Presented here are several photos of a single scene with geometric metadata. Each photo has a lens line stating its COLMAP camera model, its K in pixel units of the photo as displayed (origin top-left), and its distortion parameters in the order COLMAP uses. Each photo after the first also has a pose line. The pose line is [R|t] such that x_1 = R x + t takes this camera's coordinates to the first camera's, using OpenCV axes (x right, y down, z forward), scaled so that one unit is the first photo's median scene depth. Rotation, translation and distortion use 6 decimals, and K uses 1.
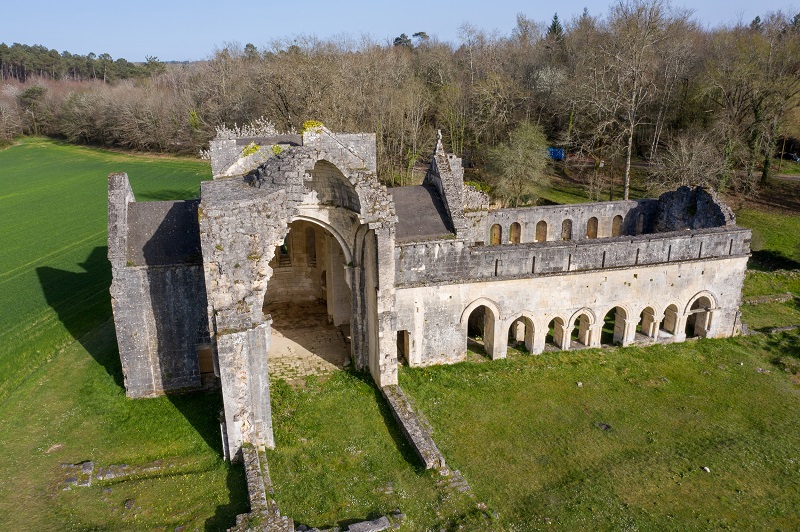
lens RADIAL K [[625.6, 0, 392.0], [0, 625.6, 265.3], [0, 0, 1]] dist [-0.026986, 0.010588]
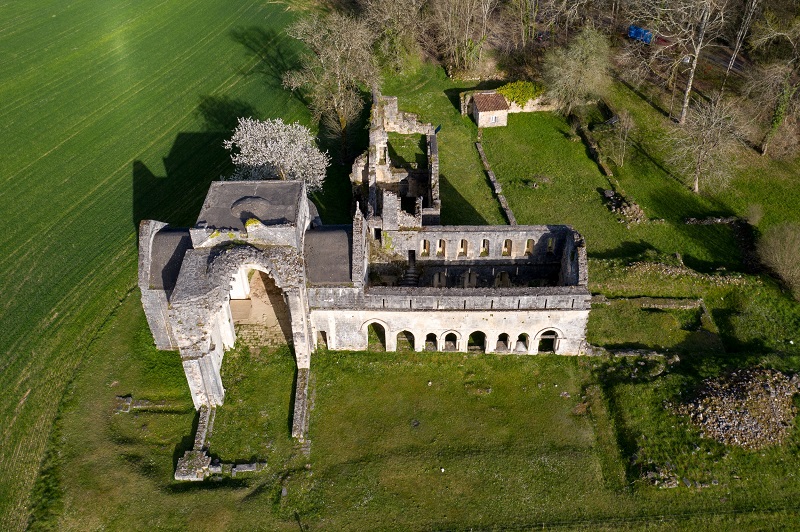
lens RADIAL K [[713.5, 0, 397.7], [0, 713.5, 264.5], [0, 0, 1]] dist [-0.026638, 0.026775]
pose [[0.967039, 0.158812, -0.199032, 0.513199], [-0.074440, 0.923840, 0.375470, -0.708794], [0.243503, -0.348278, 0.905212, -0.483623]]
